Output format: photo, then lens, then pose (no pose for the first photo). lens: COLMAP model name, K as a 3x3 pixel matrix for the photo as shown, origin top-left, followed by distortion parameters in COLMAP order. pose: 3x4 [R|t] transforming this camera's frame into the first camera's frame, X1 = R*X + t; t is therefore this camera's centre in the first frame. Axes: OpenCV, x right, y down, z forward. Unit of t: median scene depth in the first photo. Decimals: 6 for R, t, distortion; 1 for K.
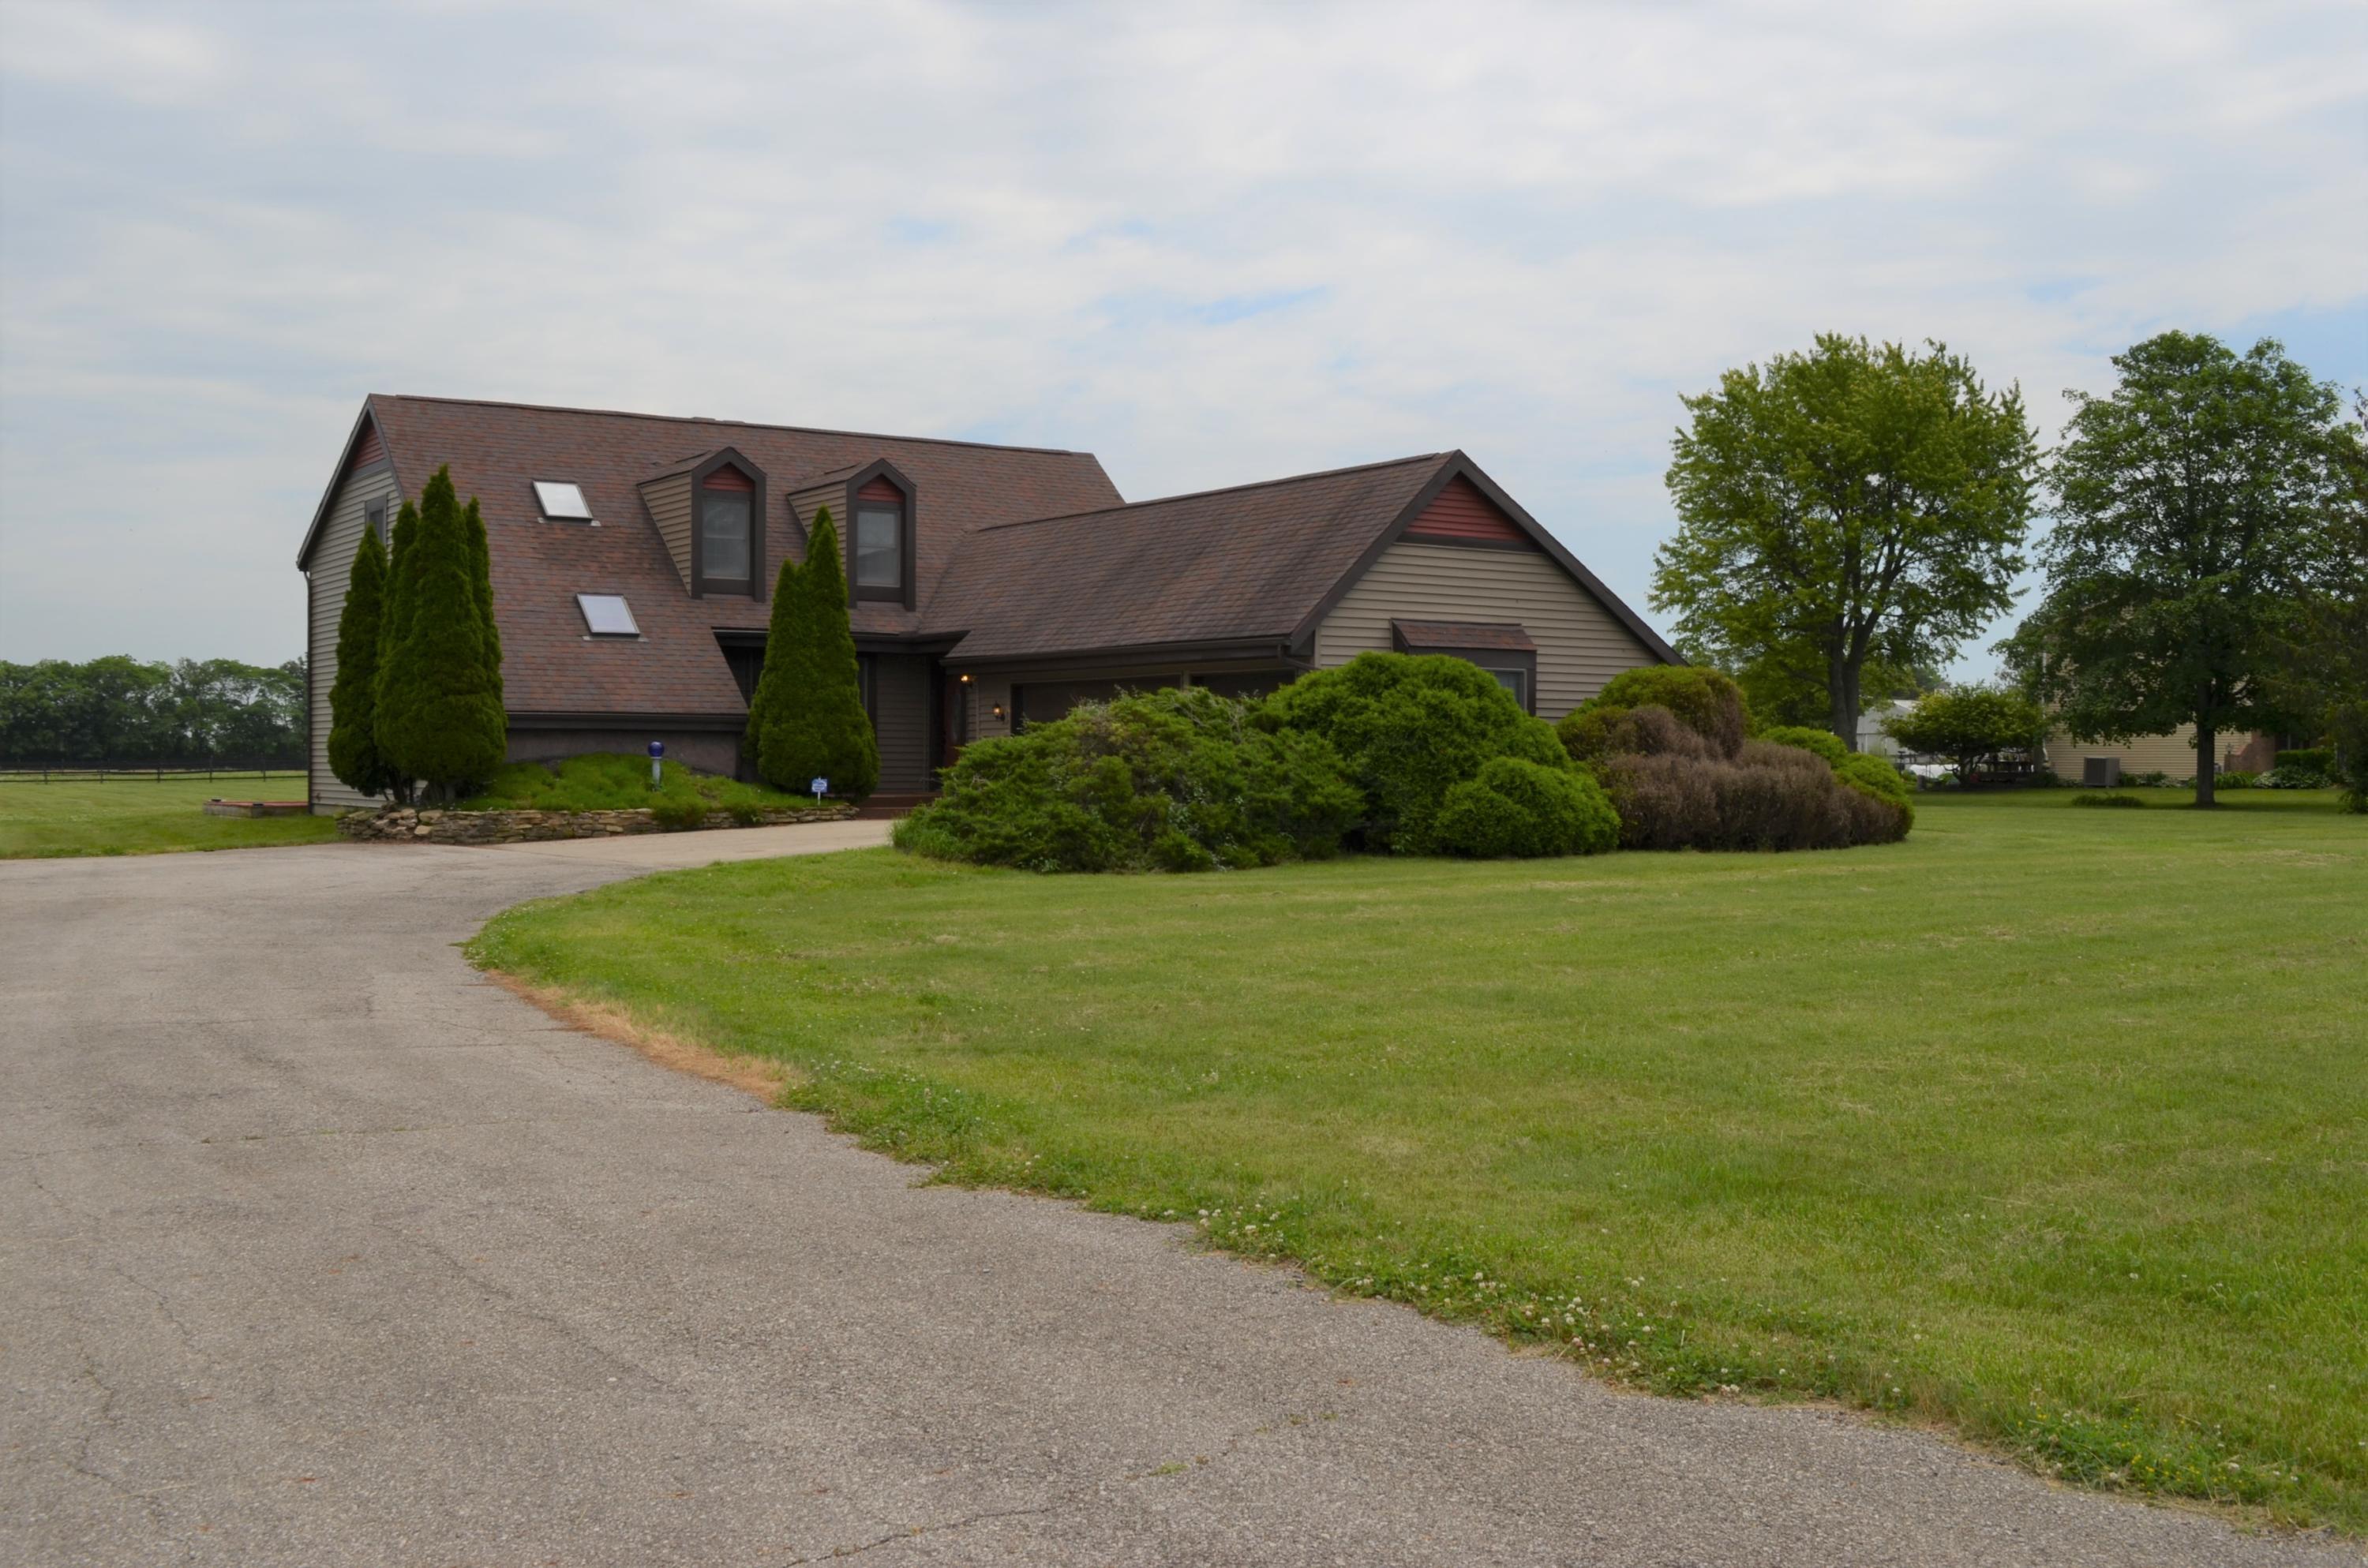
lens RADIAL K [[2415.6, 0, 1131.3], [0, 2415.6, 792.3], [0, 0, 1]] dist [-0.069174, 0.014970]
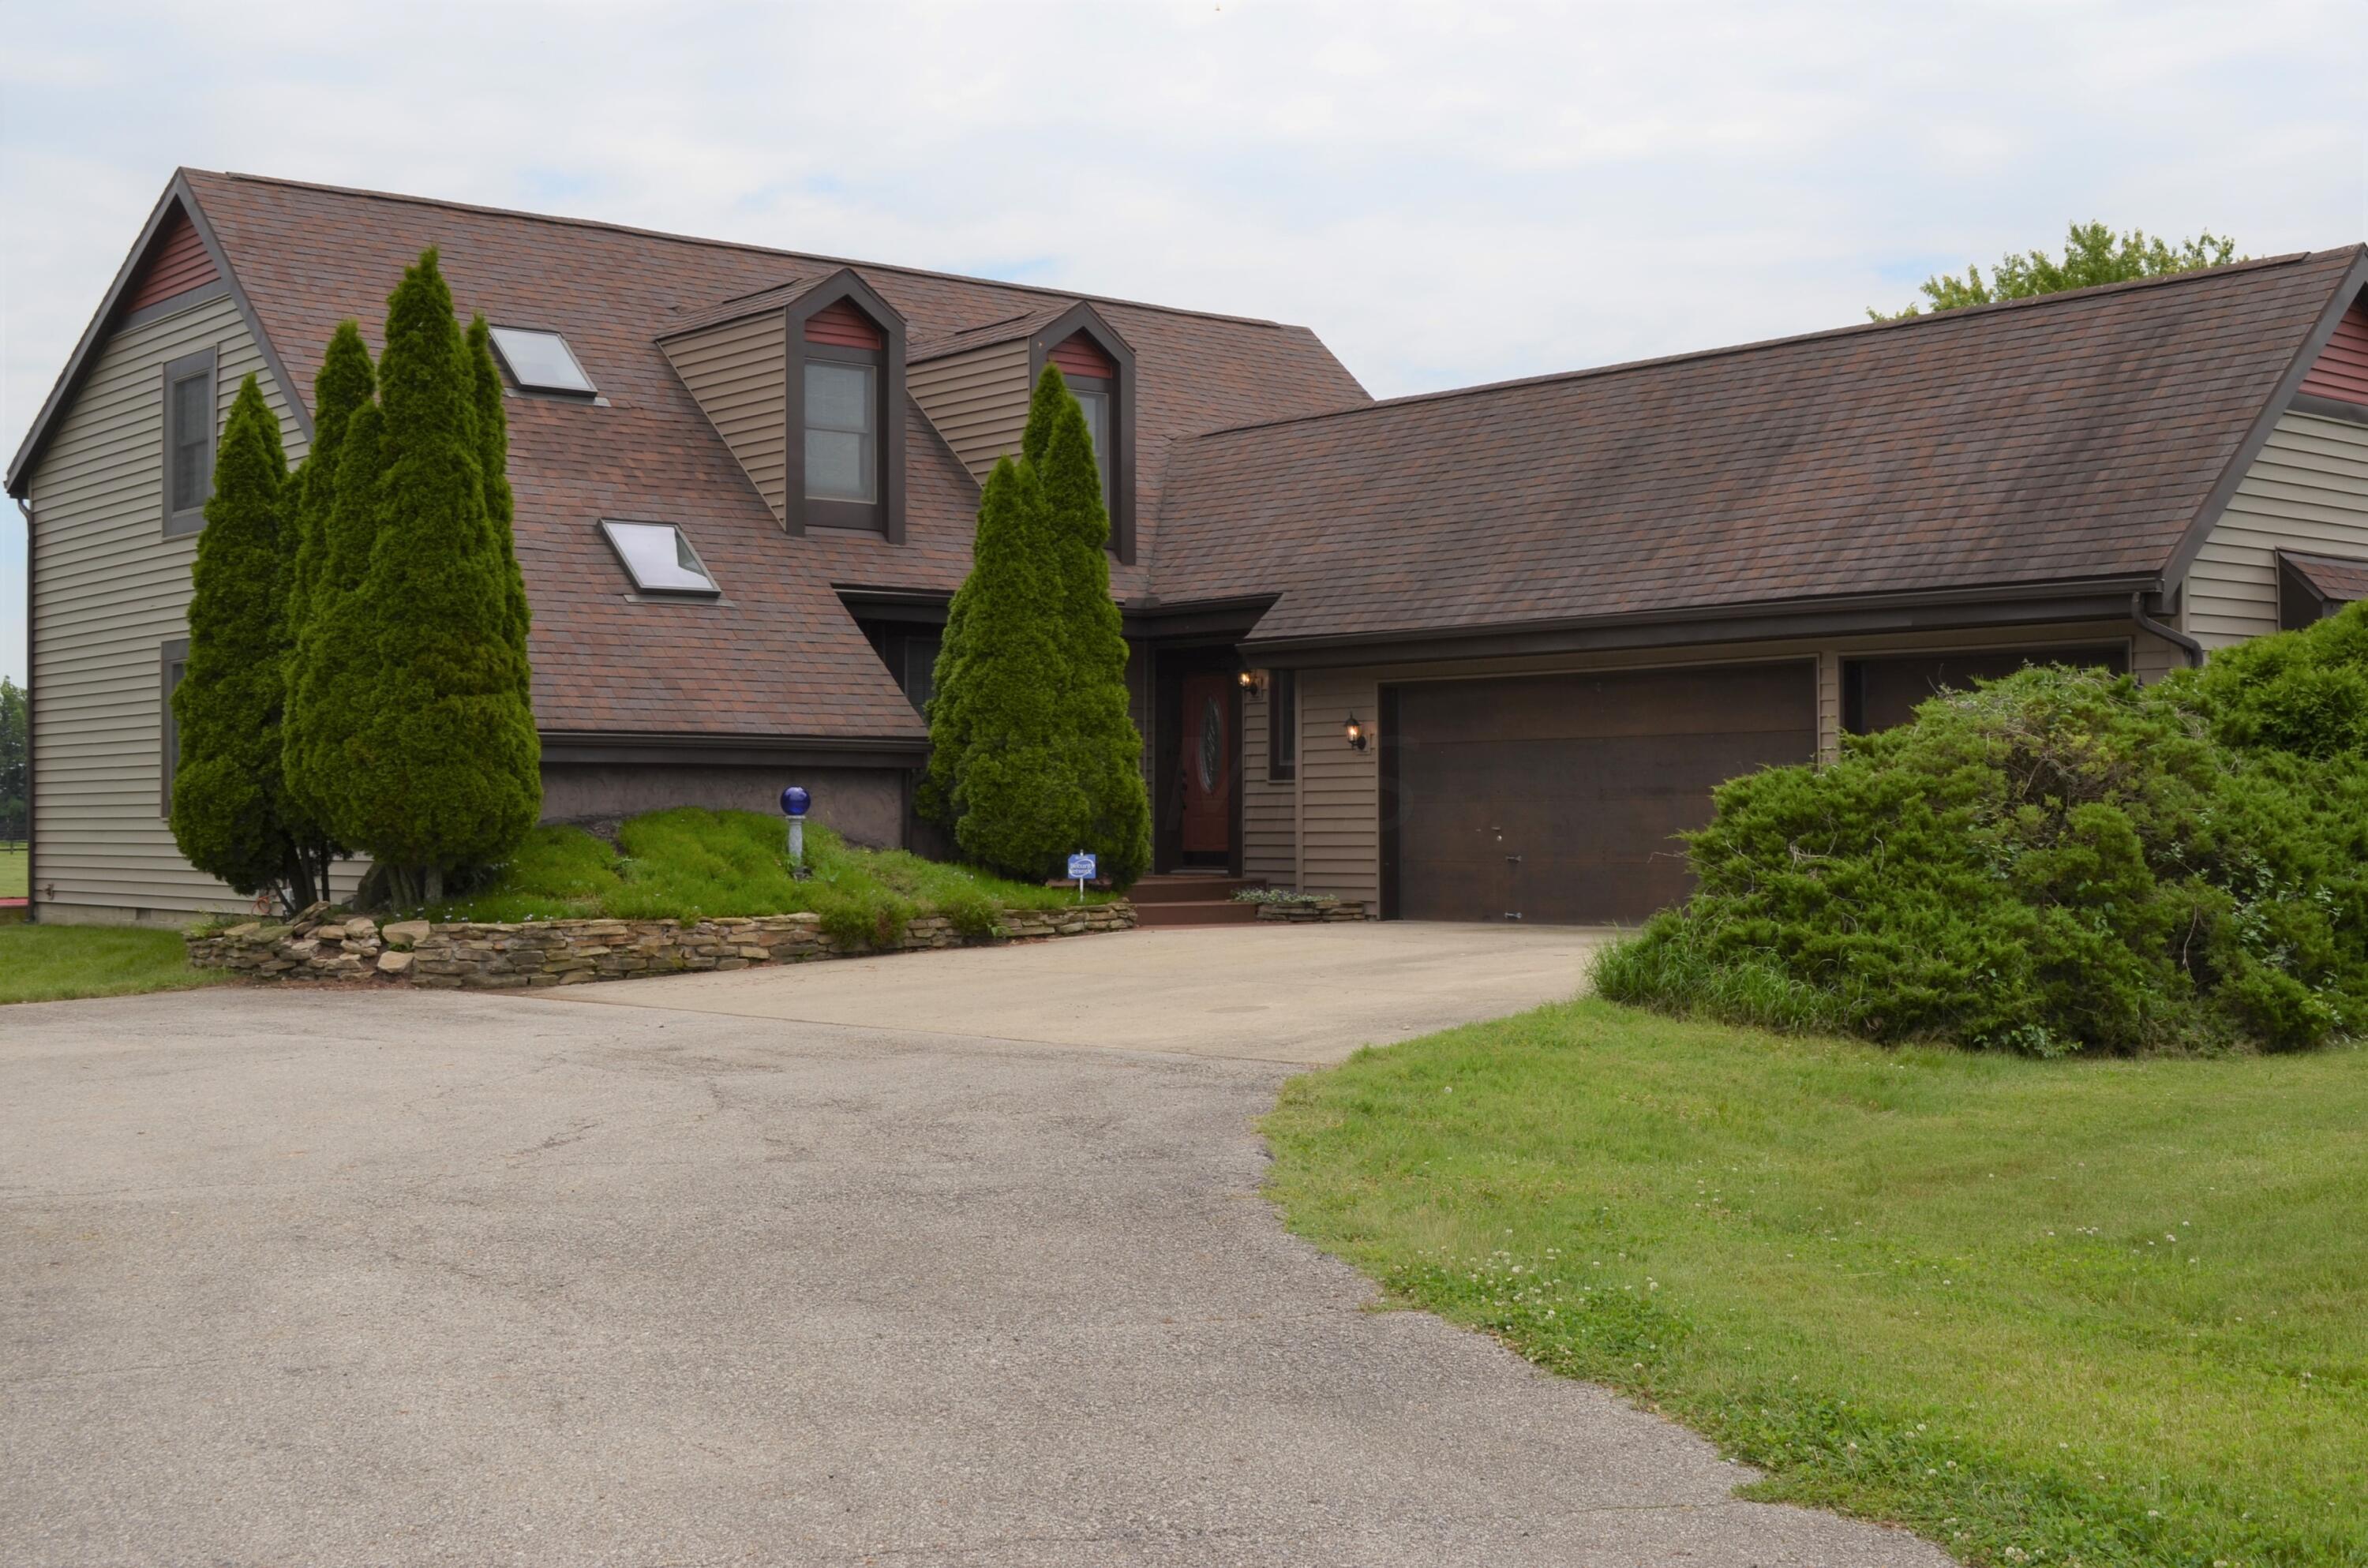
lens RADIAL K [[2765.9, 0, 983.7], [0, 2765.9, 785.1], [0, 0, 1]] dist [-0.023758, -0.007769]
pose [[0.994989, -0.004117, 0.099895, -0.224092], [0.006981, 0.999574, -0.028333, -0.003885], [-0.099736, 0.028888, 0.994595, 0.396471]]
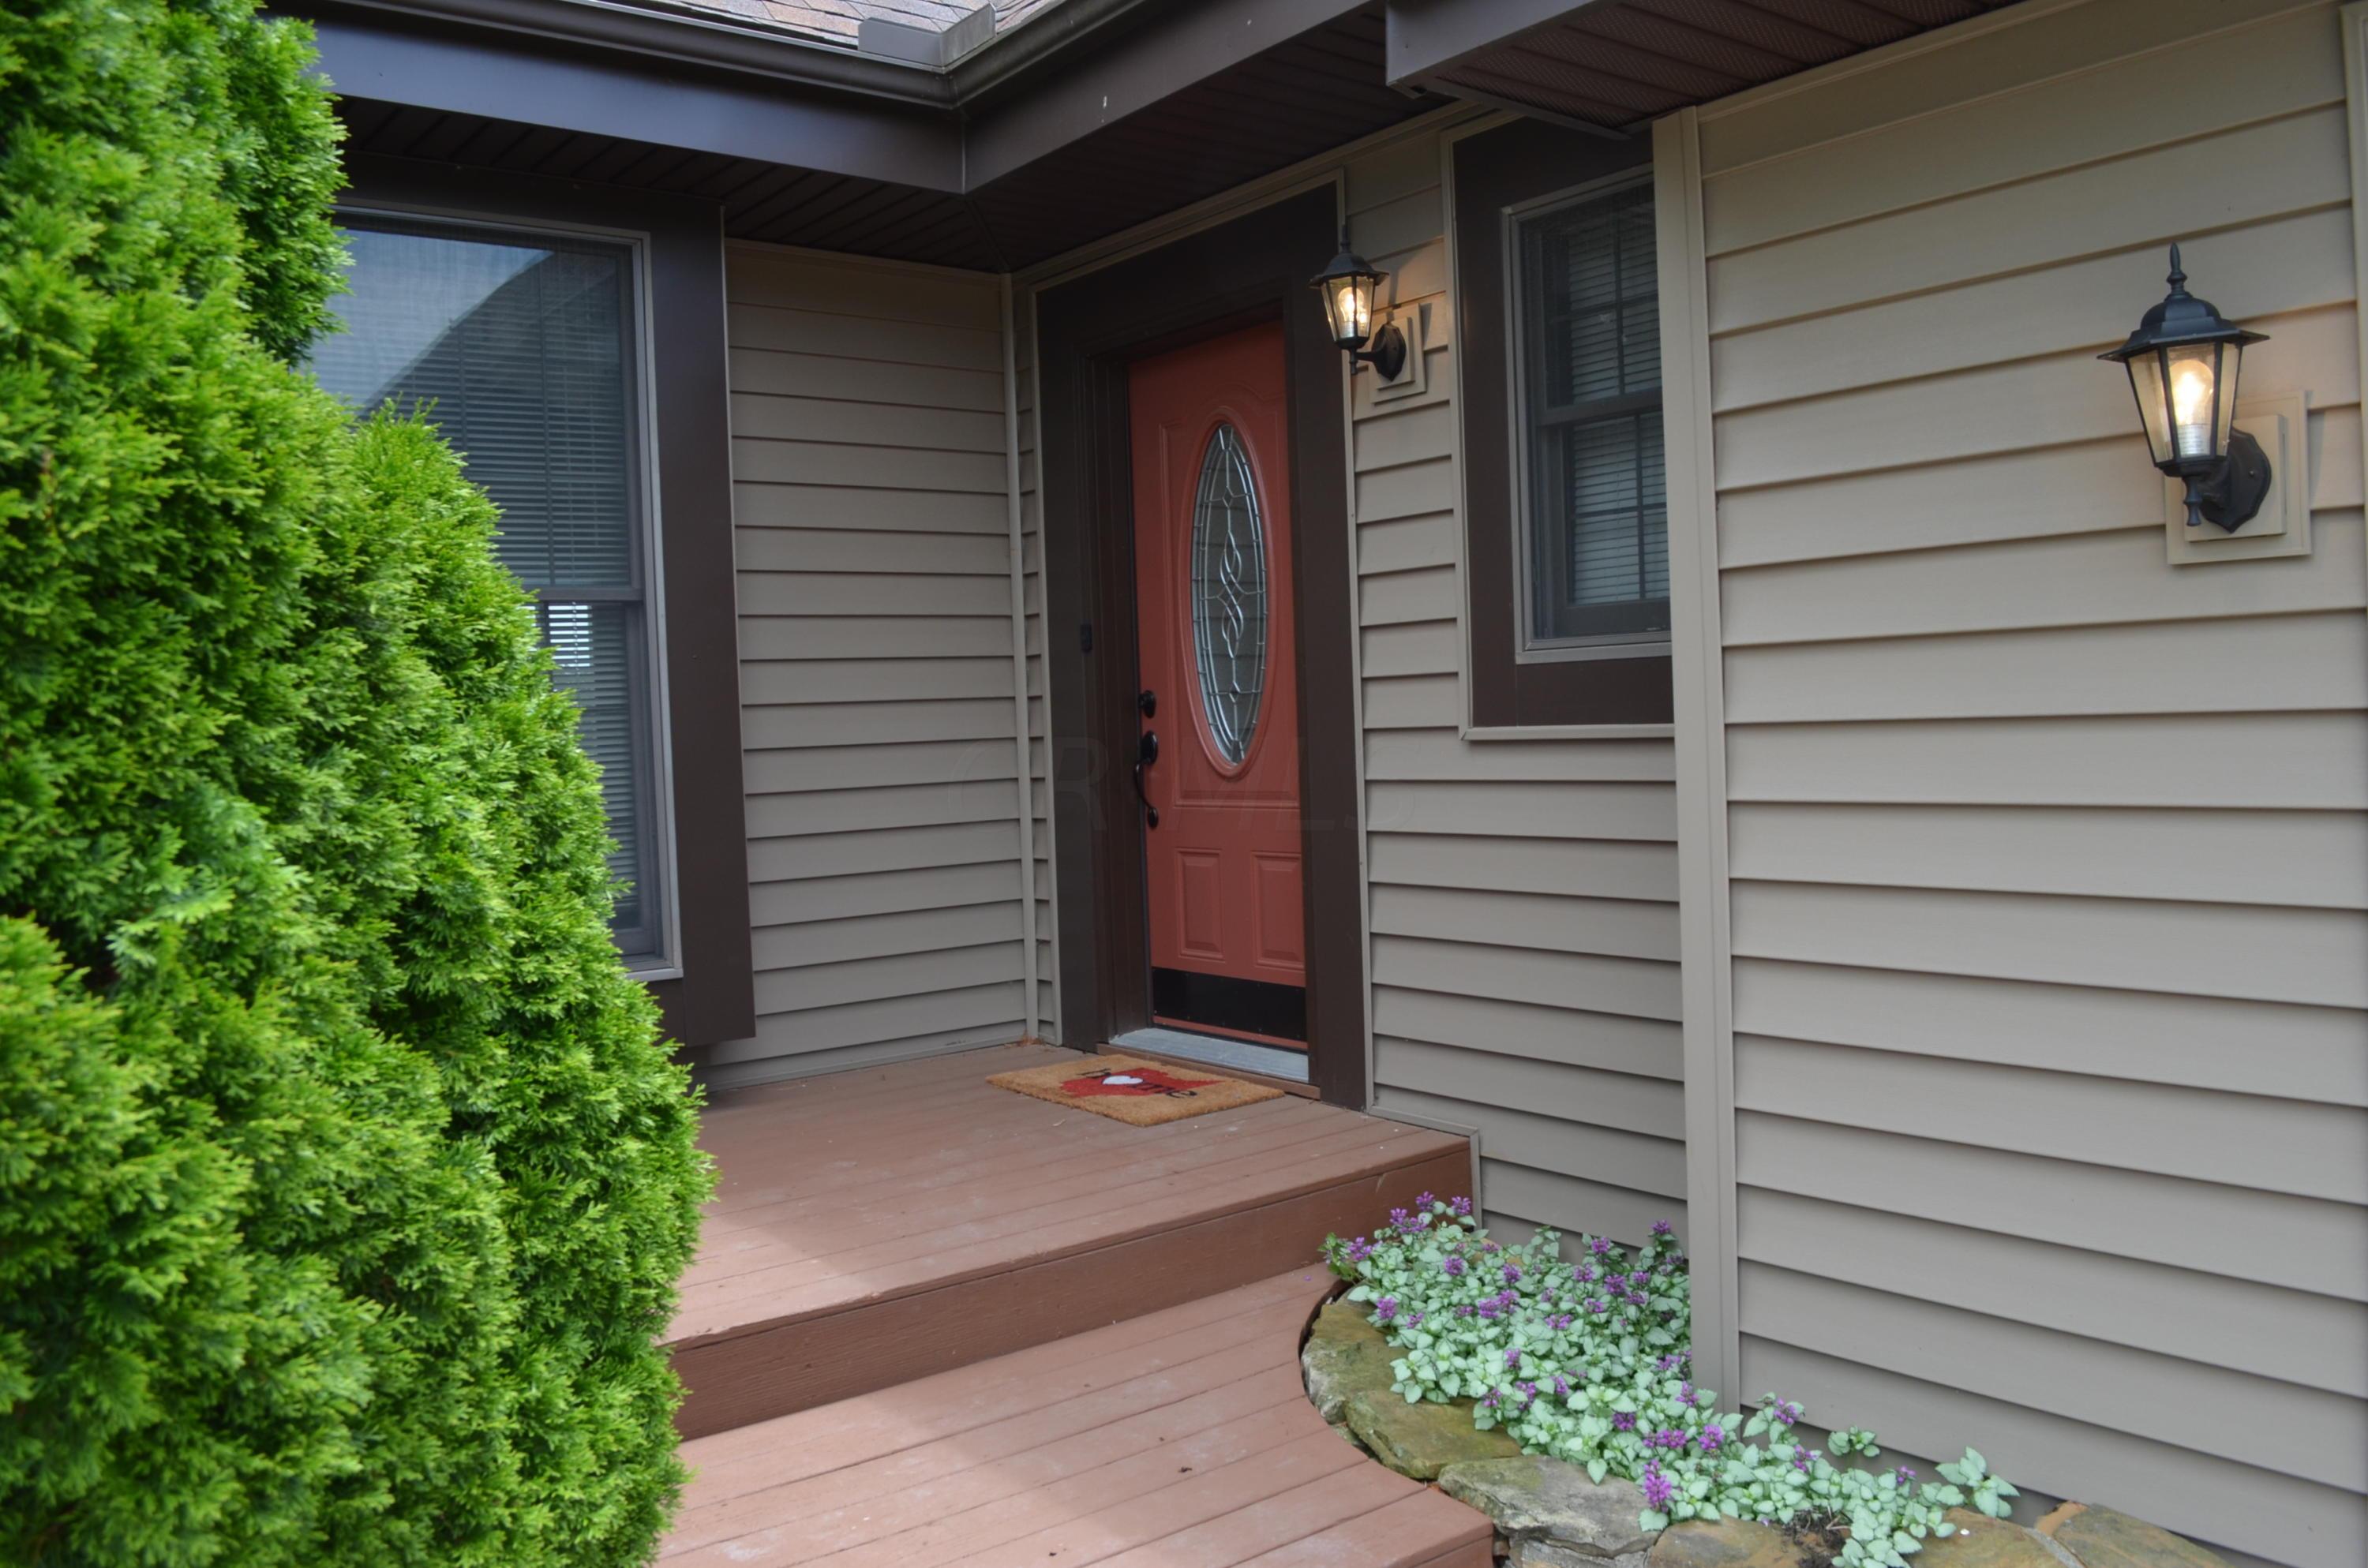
lens RADIAL K [[1849.5, 0, 1191.3], [0, 1849.5, 793.2], [0, 0, 1]] dist [-0.084319, 0.008521]
pose [[0.989485, -0.049524, 0.135891, -0.106088], [0.046102, 0.998538, 0.028211, -0.025892], [-0.137089, -0.021650, 0.990322, 1.020258]]
